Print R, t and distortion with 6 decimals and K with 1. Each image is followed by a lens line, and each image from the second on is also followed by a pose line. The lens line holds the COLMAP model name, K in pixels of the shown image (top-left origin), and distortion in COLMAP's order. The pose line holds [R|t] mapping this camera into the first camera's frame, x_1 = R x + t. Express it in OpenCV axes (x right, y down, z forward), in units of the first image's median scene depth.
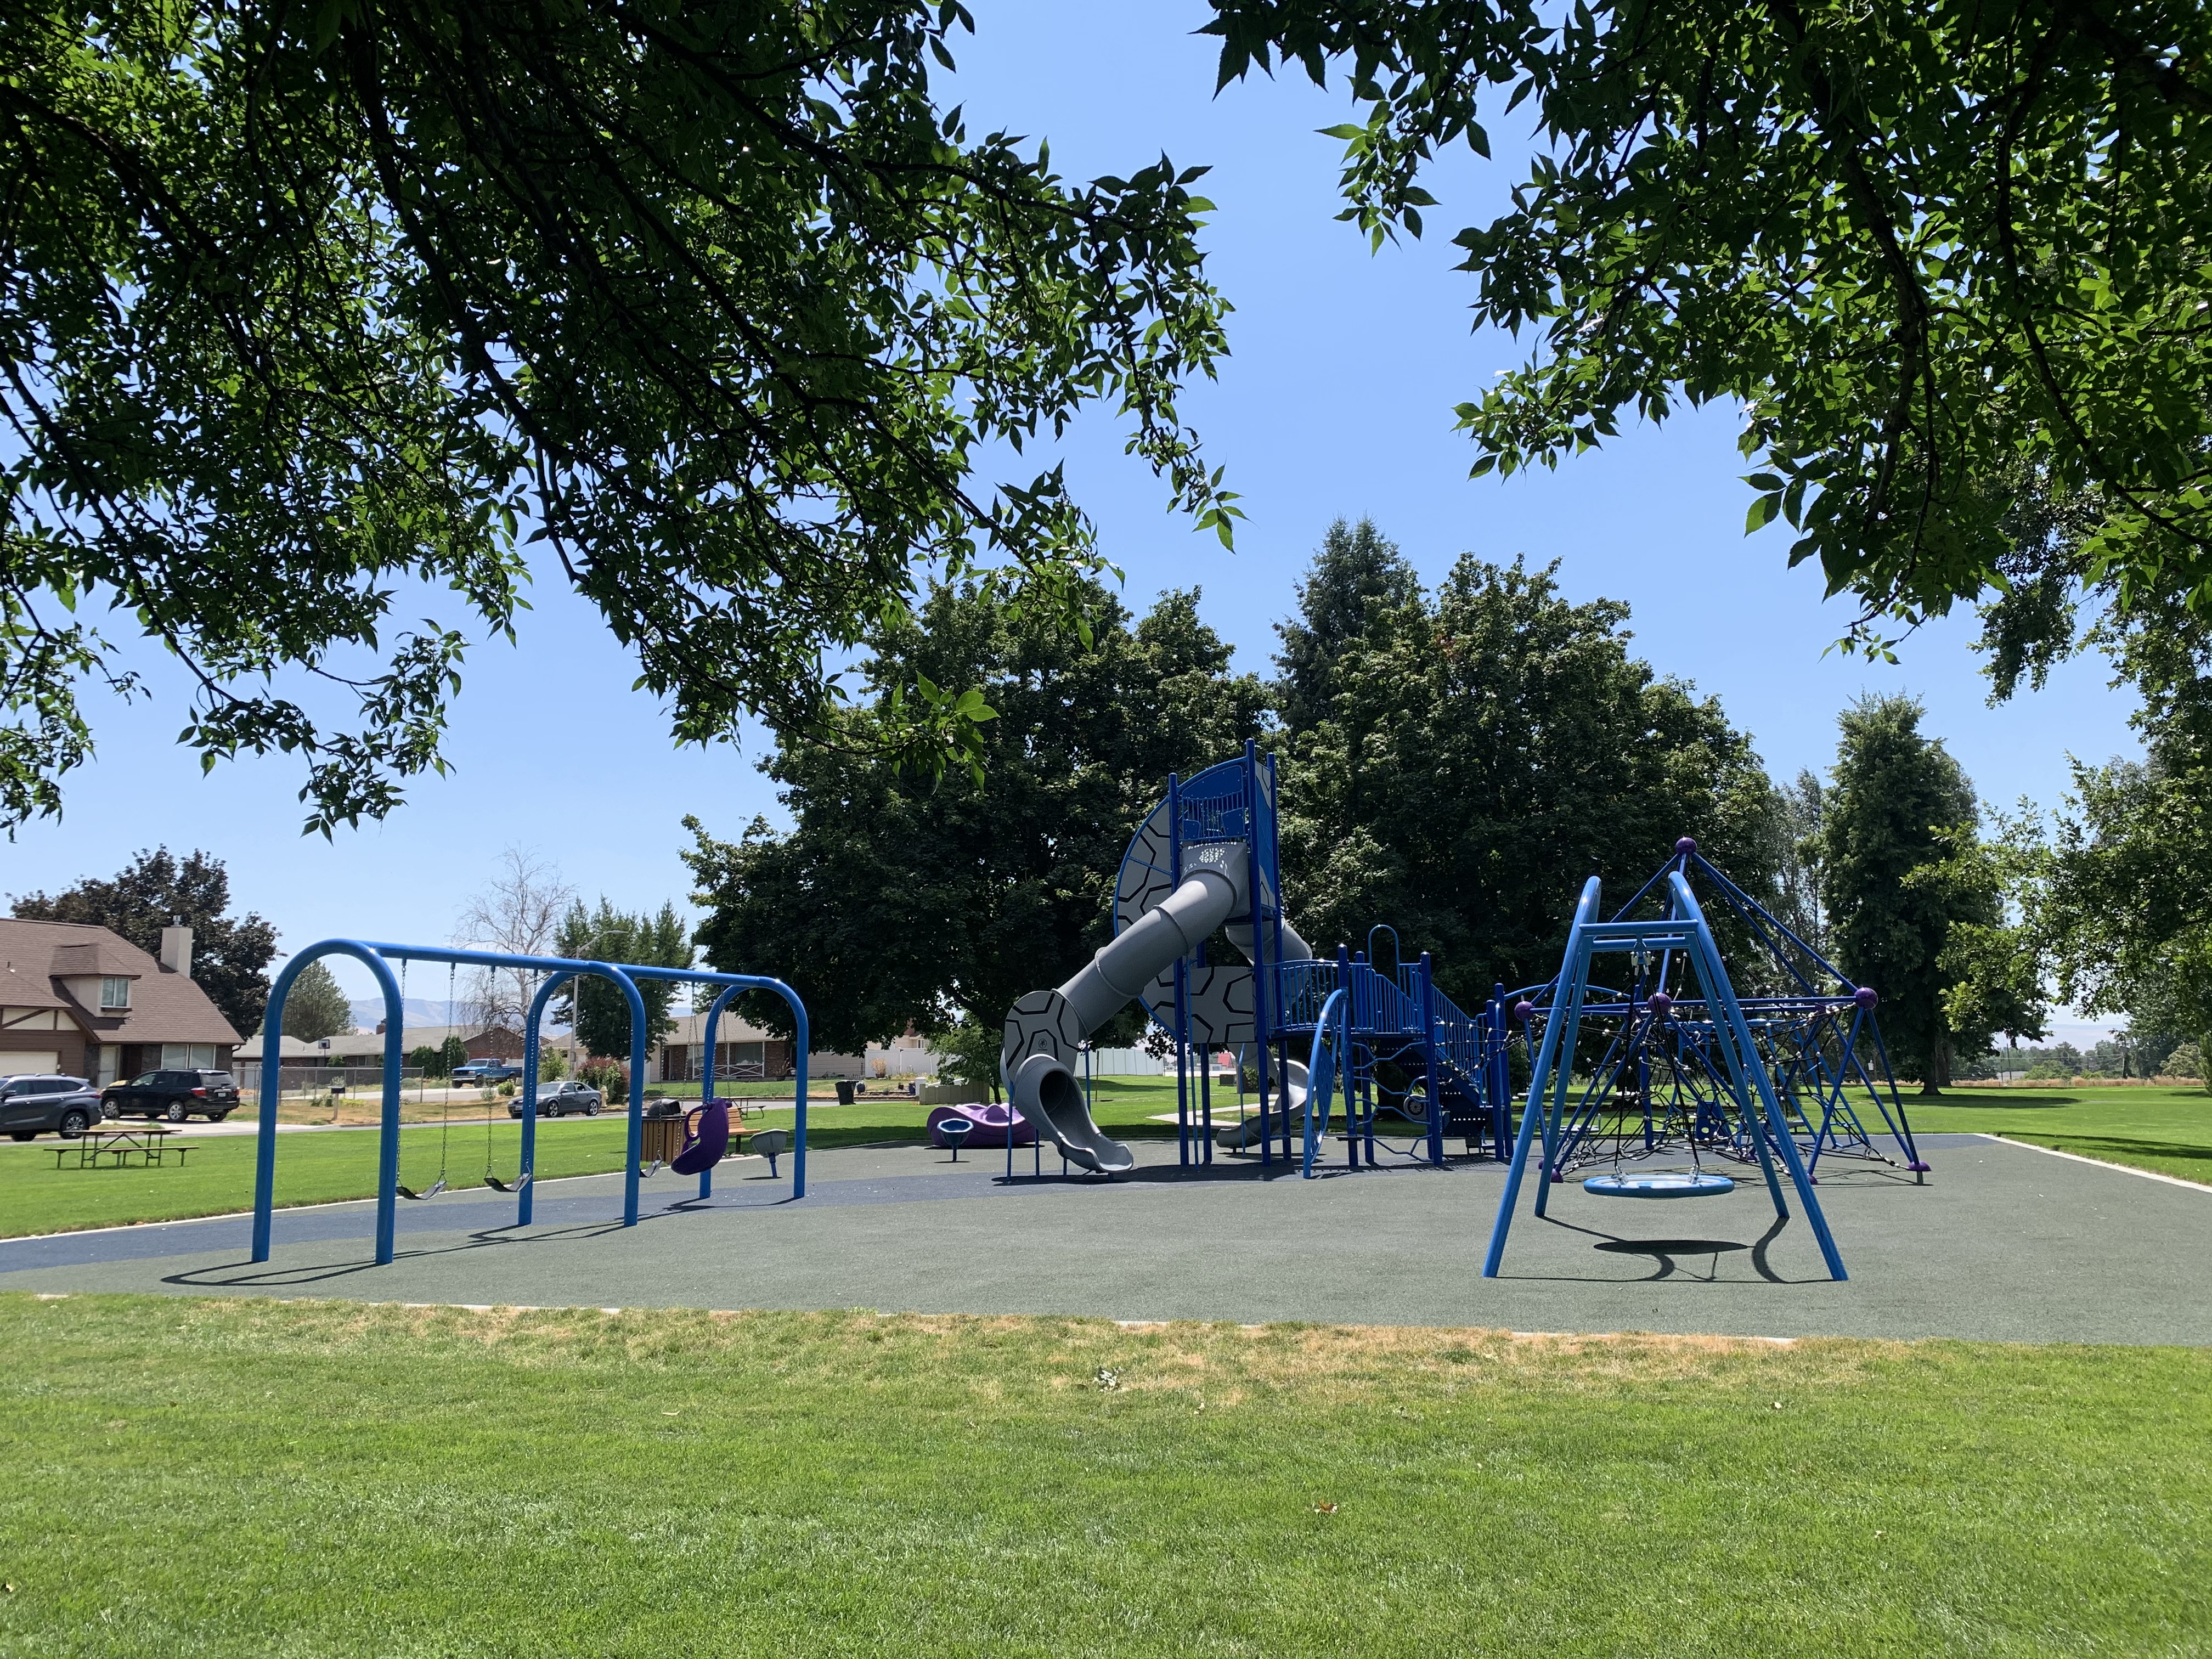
lens RADIAL K [[1647.9, 0, 1109.5], [0, 1647.9, 816.0], [0, 0, 1]] dist [0.098098, -0.154163]
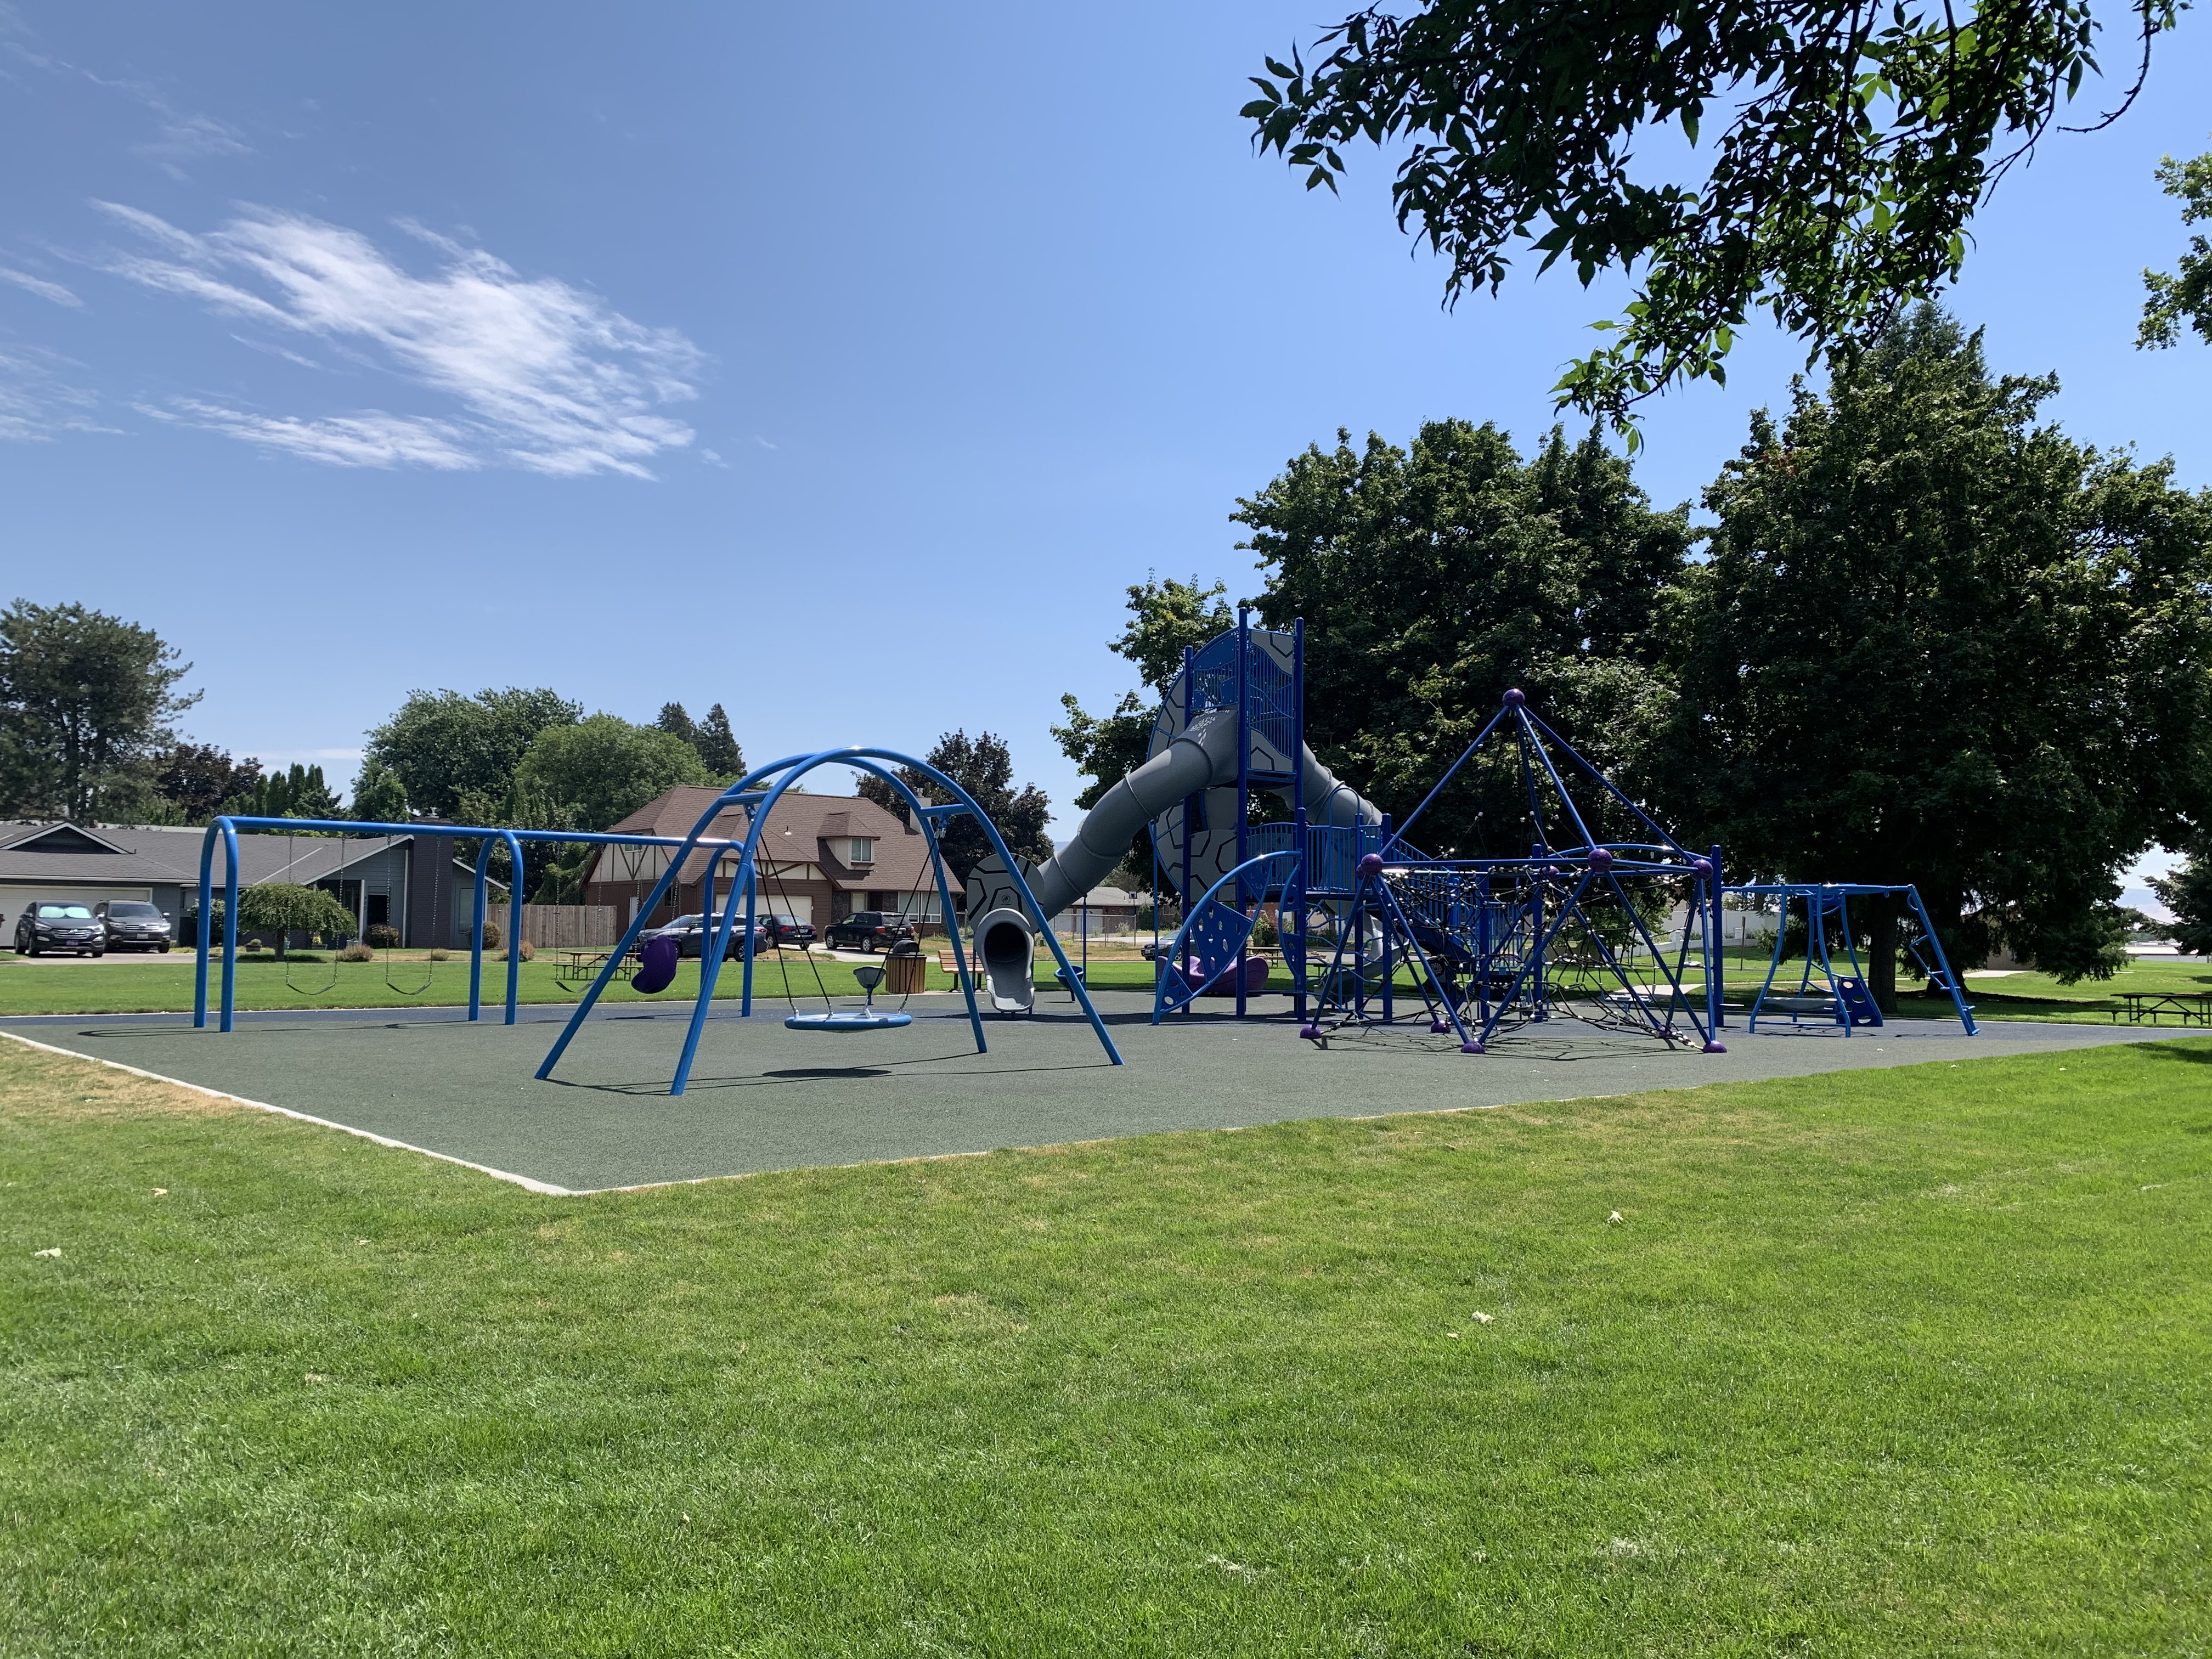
lens RADIAL K [[1647.9, 0, 1109.5], [0, 1647.9, 816.0], [0, 0, 1]] dist [0.098098, -0.154163]
pose [[0.872656, -0.008389, -0.488264, 0.175396], [0.049019, 0.996307, 0.070492, 0.002410], [0.485869, -0.085450, 0.869845, 0.021580]]
